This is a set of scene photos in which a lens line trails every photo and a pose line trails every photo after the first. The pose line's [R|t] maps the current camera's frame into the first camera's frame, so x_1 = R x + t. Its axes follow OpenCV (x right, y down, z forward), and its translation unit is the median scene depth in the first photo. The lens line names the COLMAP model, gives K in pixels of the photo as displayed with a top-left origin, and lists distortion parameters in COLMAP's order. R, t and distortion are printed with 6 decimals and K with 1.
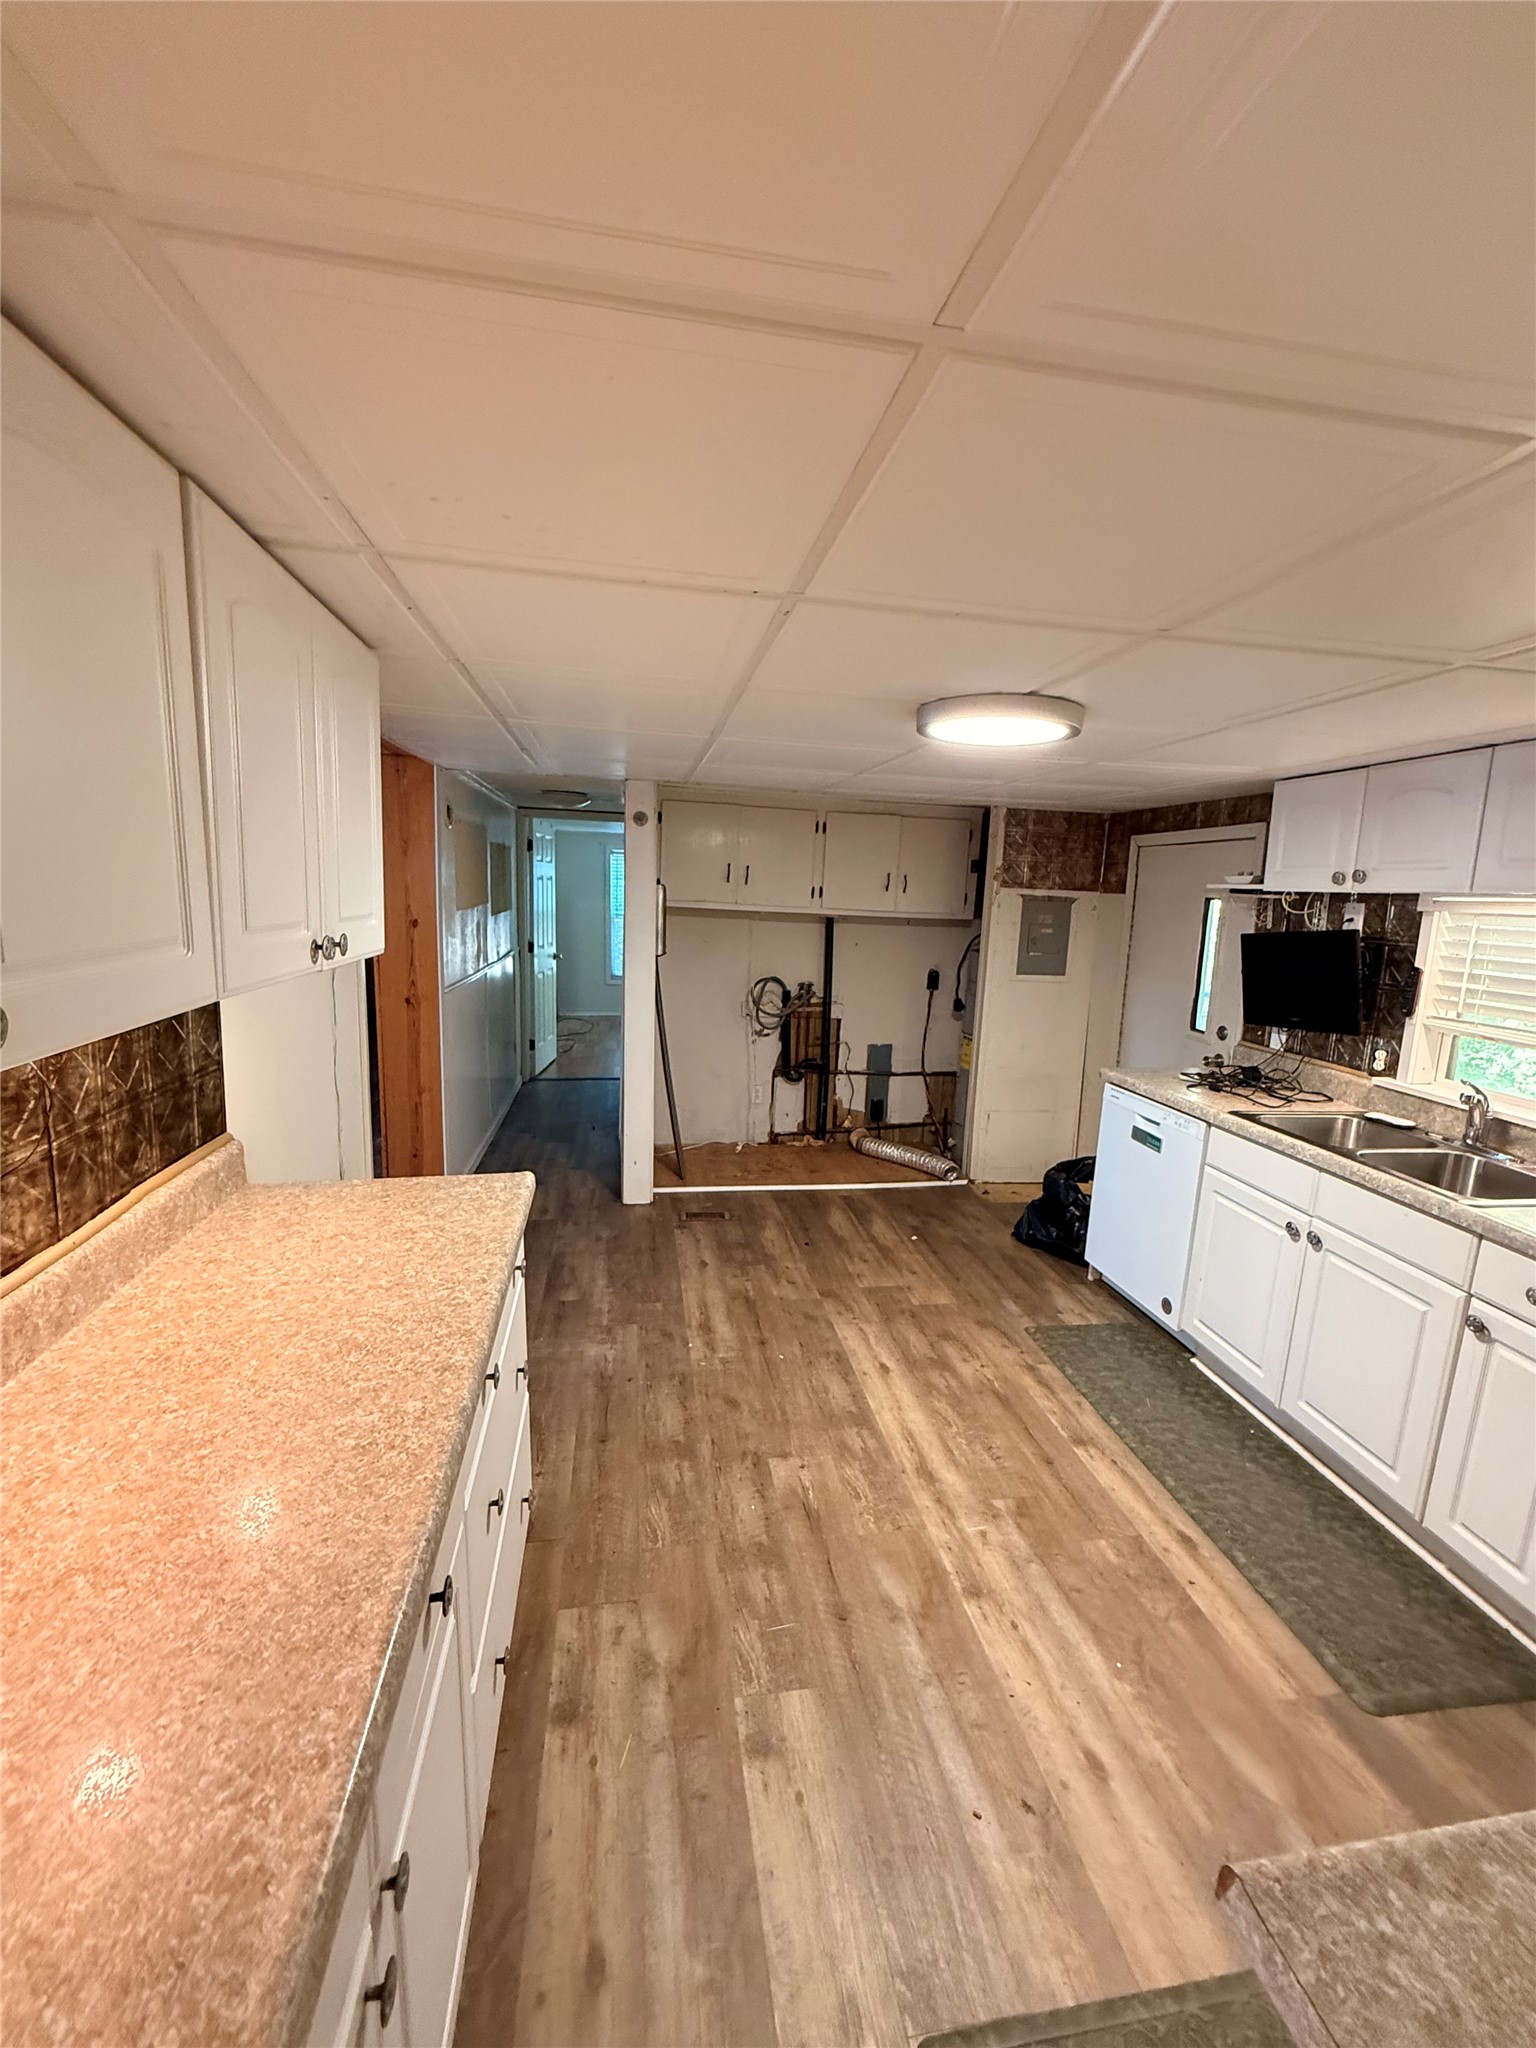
lens RADIAL K [[831.8, 0, 768.1], [0, 831.8, 1029.2], [0, 0, 1]] dist [-0.000435, -0.000157]
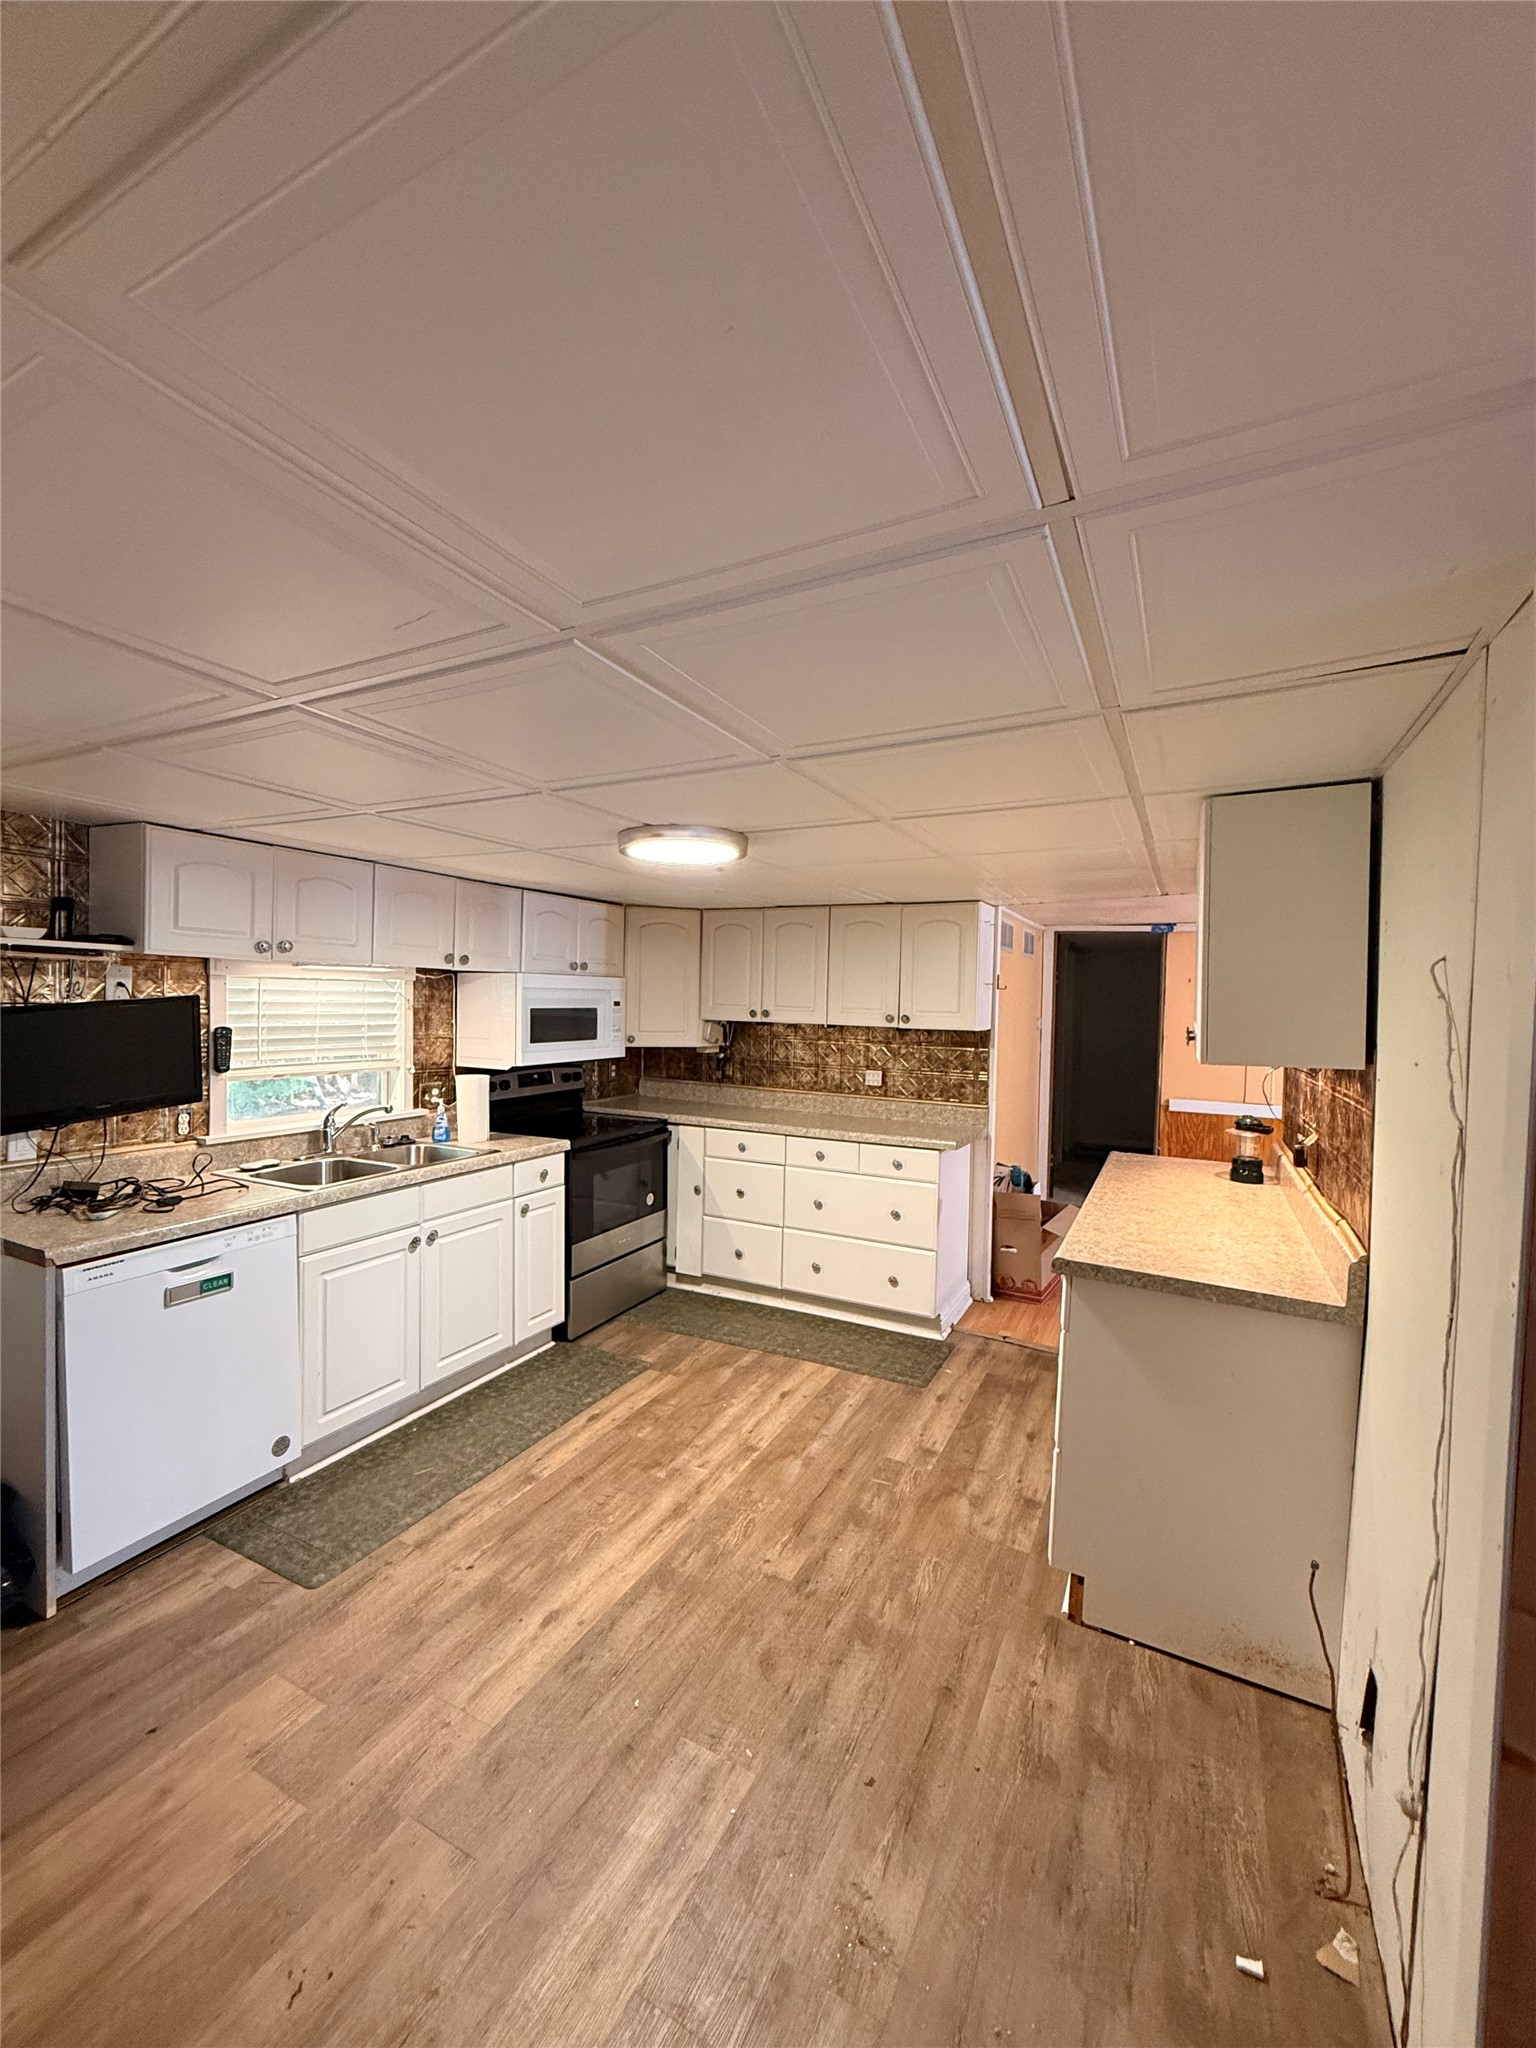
lens RADIAL K [[831.8, 0, 768.1], [0, 831.8, 1029.2], [0, 0, 1]] dist [-0.000435, -0.000157]
pose [[-0.800740, -0.075946, 0.594178, -0.395654], [0.050965, 0.979696, 0.193904, -0.225748], [-0.596839, 0.185549, -0.780611, 1.312510]]
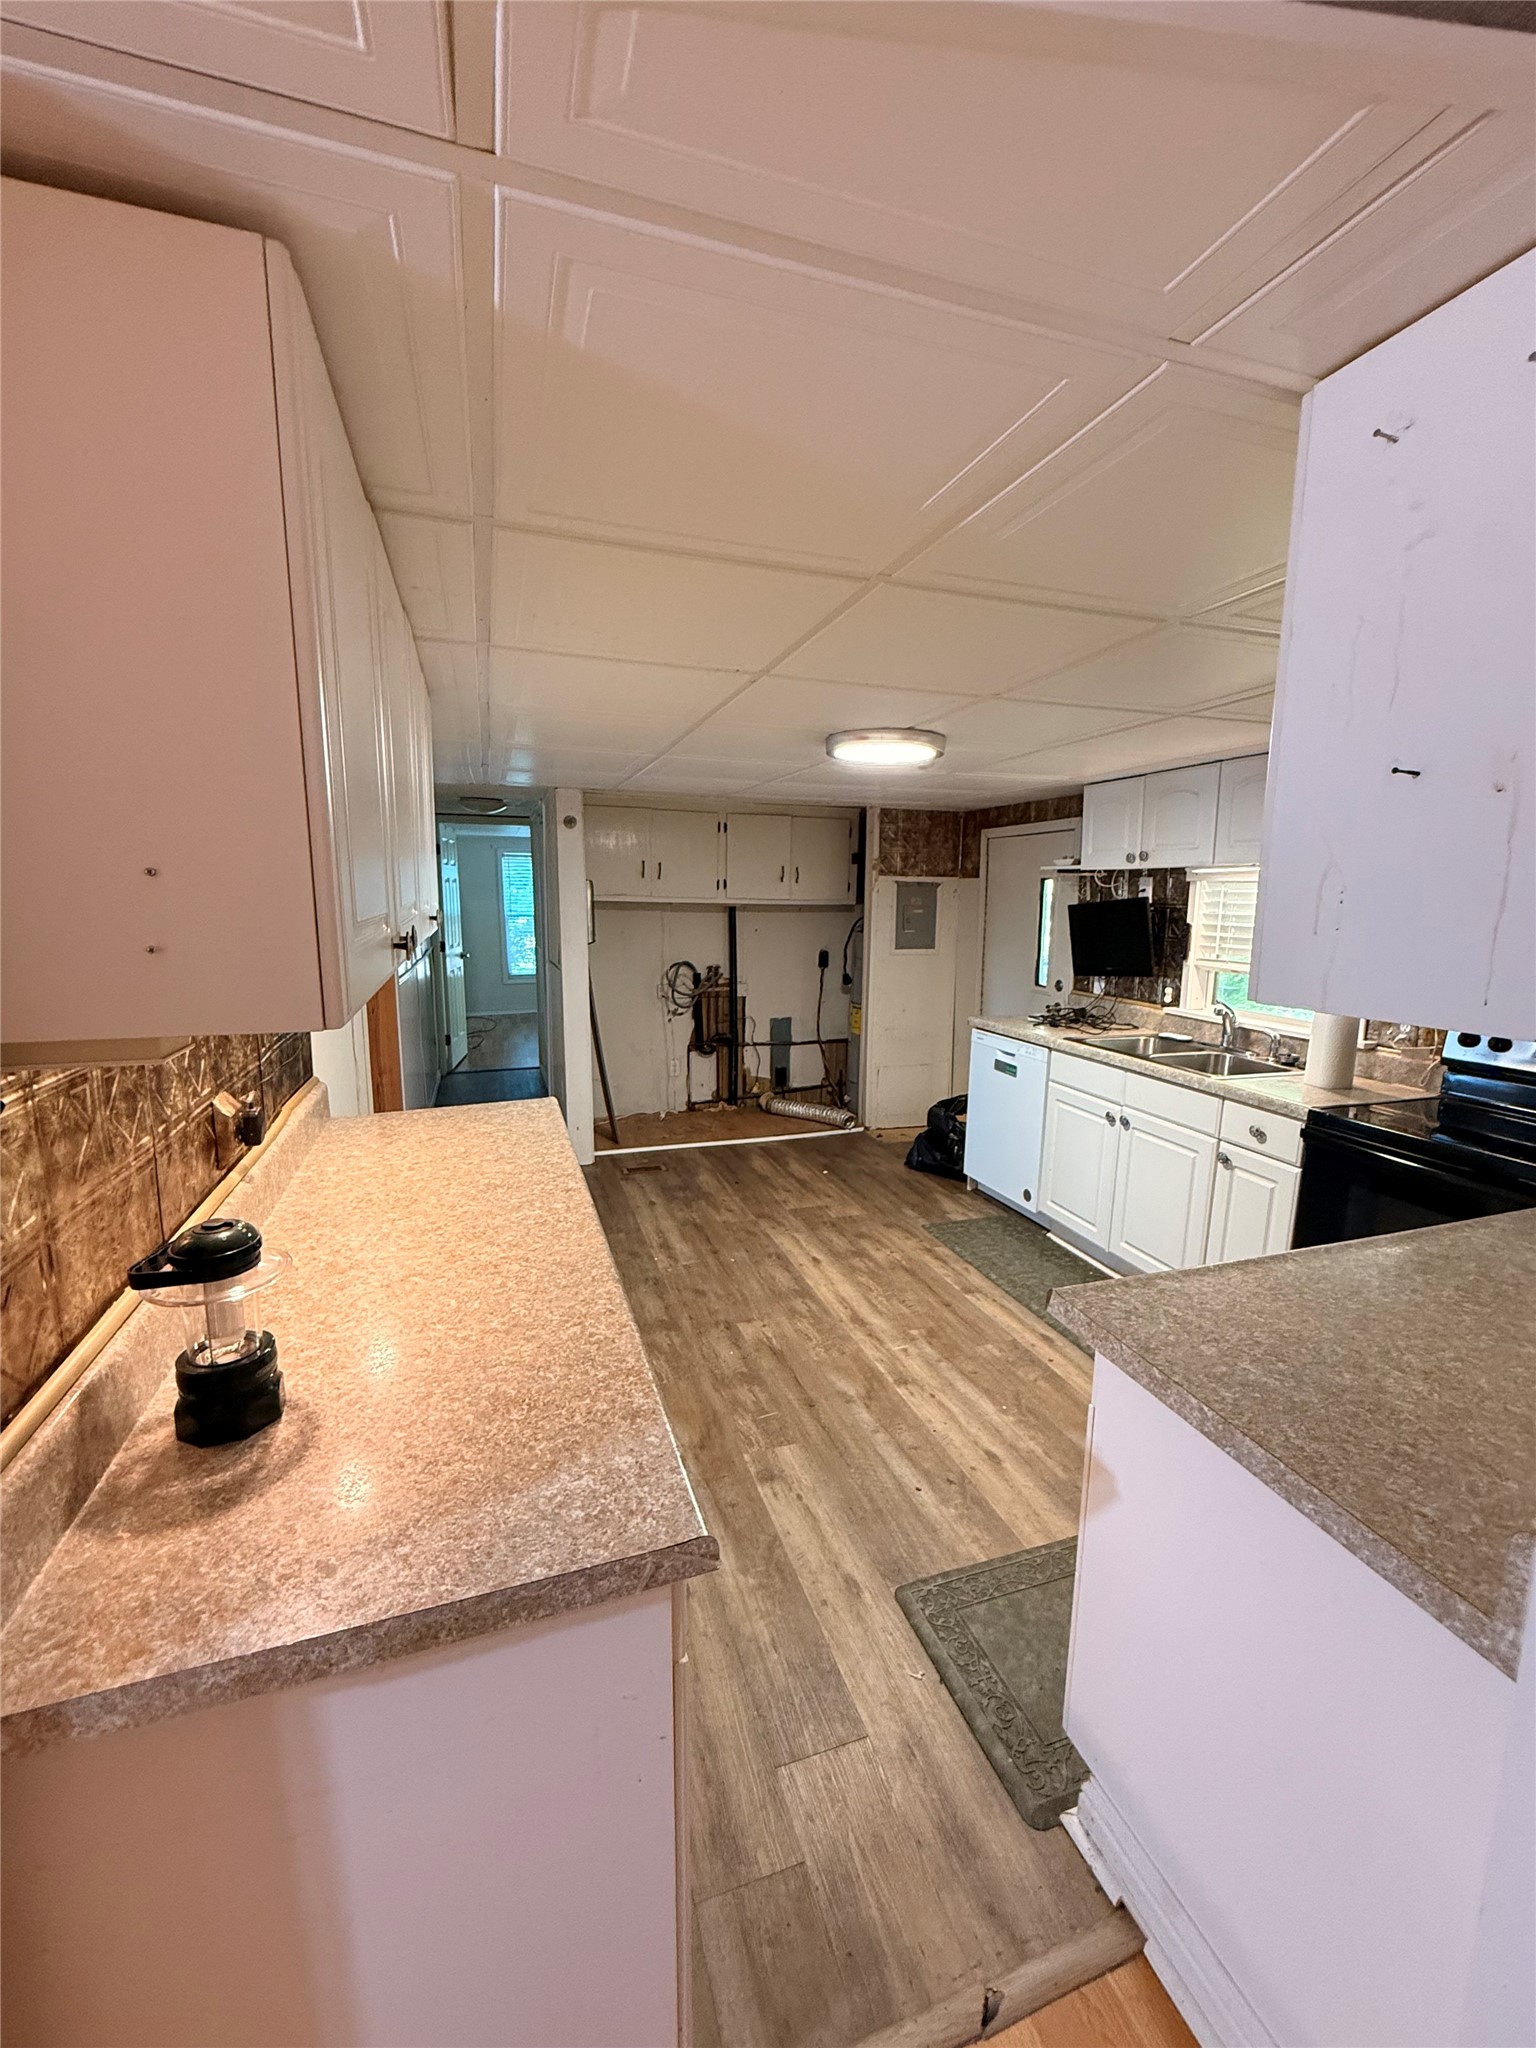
lens RADIAL K [[831.8, 0, 768.1], [0, 831.8, 1029.2], [0, 0, 1]] dist [-0.000435, -0.000157]
pose [[0.987370, -0.053379, 0.149170, -0.094761], [0.053452, 0.998564, 0.003522, 0.052356], [-0.149144, 0.004496, 0.988805, -0.213821]]
